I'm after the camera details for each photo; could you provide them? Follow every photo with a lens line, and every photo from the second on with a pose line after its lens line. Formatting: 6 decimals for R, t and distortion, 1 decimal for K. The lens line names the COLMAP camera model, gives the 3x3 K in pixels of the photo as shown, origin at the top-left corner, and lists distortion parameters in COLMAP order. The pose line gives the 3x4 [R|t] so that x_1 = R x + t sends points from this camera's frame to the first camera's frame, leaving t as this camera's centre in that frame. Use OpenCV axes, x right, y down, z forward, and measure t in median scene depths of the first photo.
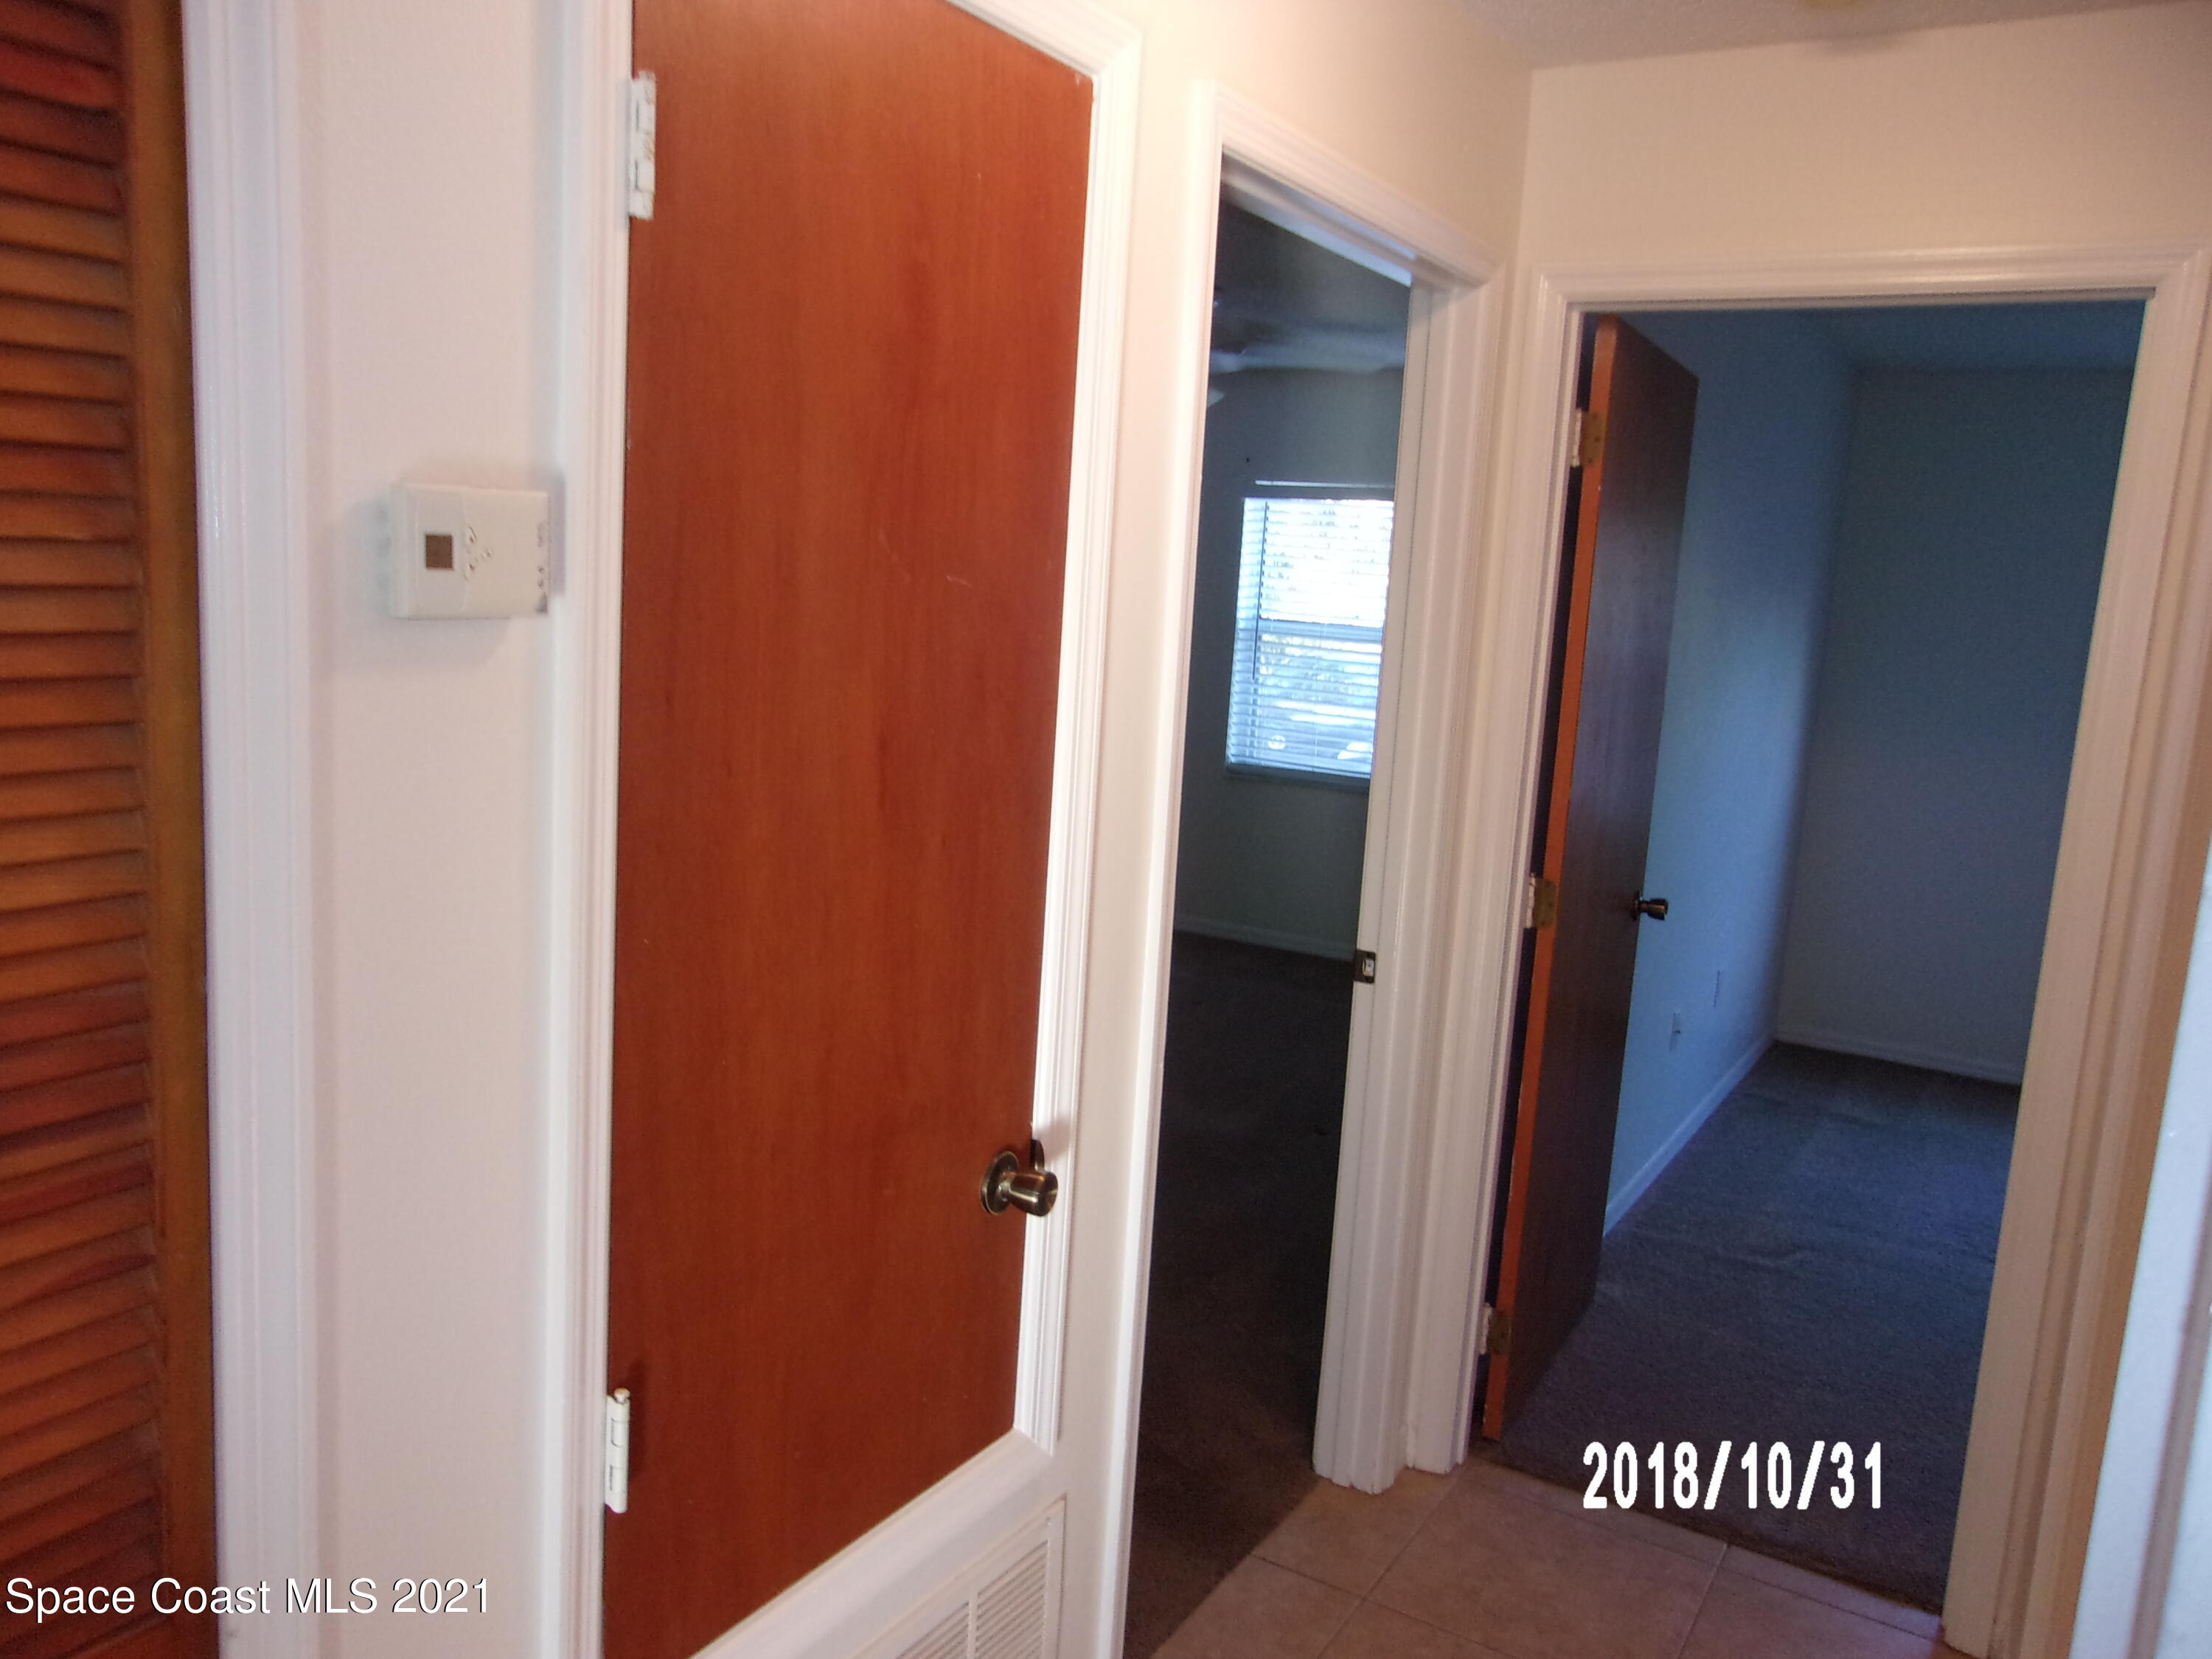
lens RADIAL K [[1731.5, 0, 1103.2], [0, 1731.5, 834.9], [0, 0, 1]] dist [-0.008886, 0.026522]
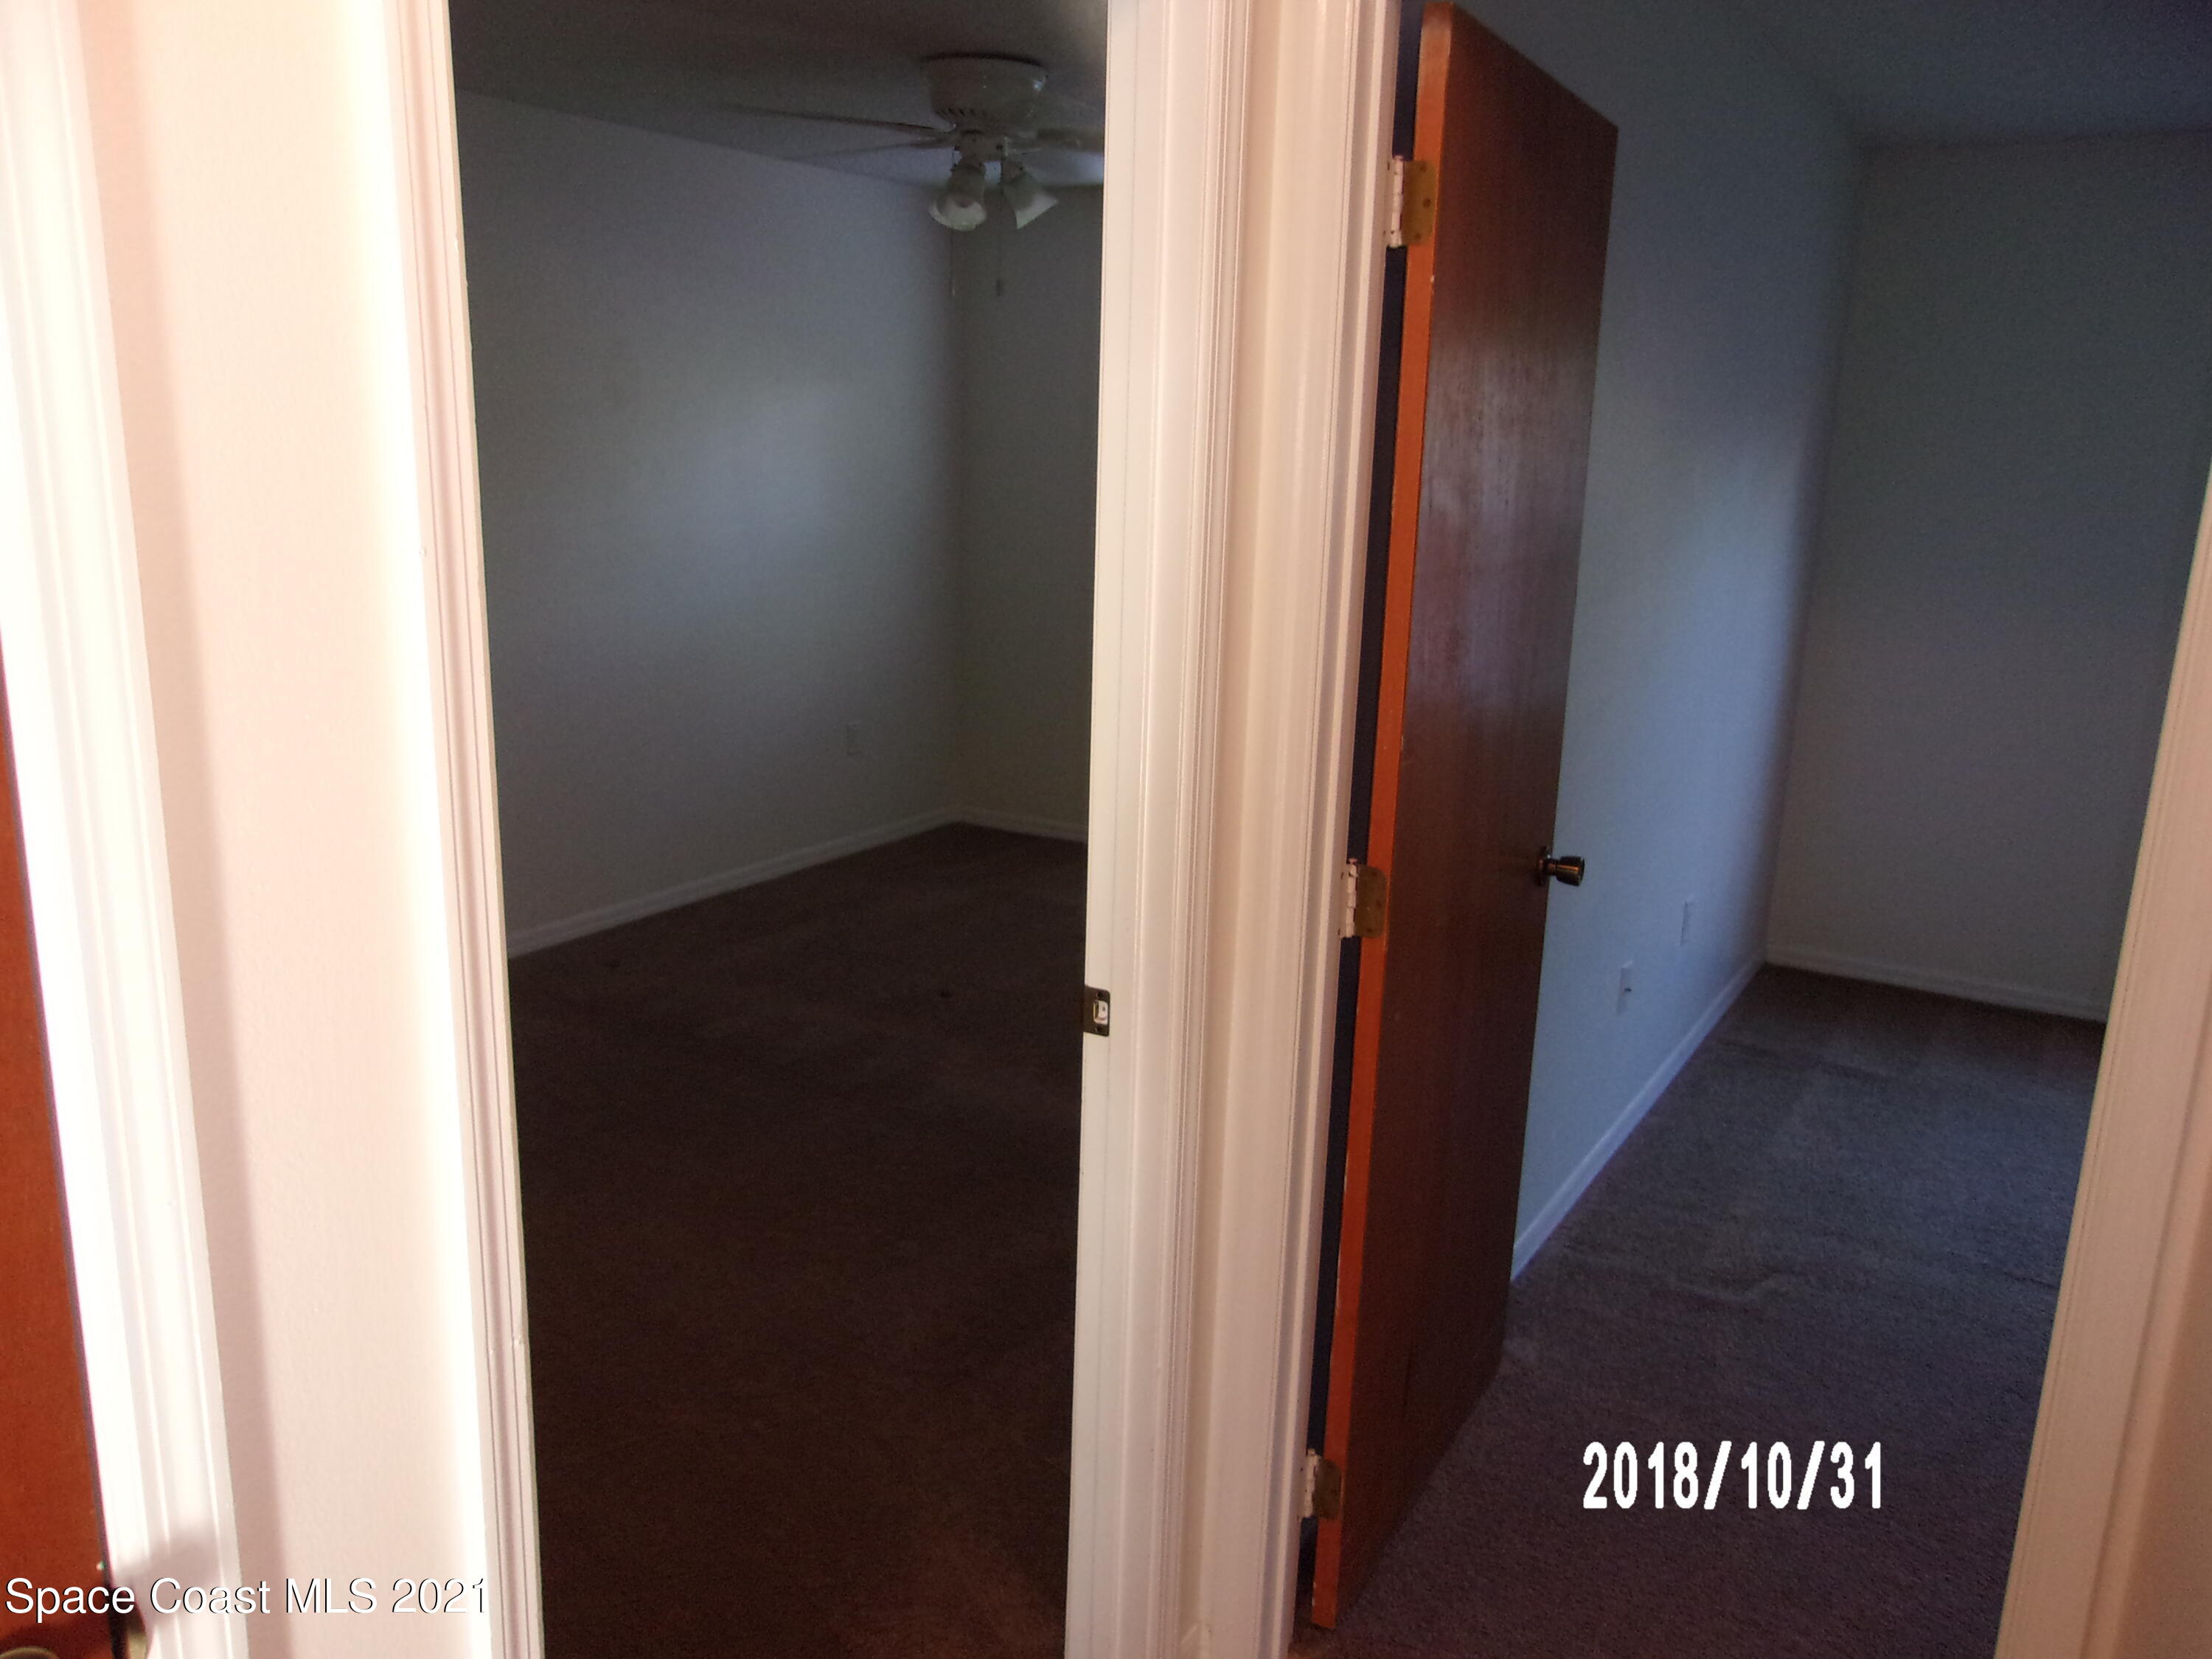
lens RADIAL K [[1731.5, 0, 1104.2], [0, 1731.5, 837.3], [0, 0, 1]] dist [-0.008886, 0.026522]
pose [[0.999496, -0.028948, -0.012993, 0.136286], [0.029890, 0.996398, 0.079354, -0.037565], [0.010649, -0.079703, 0.996762, 0.271104]]
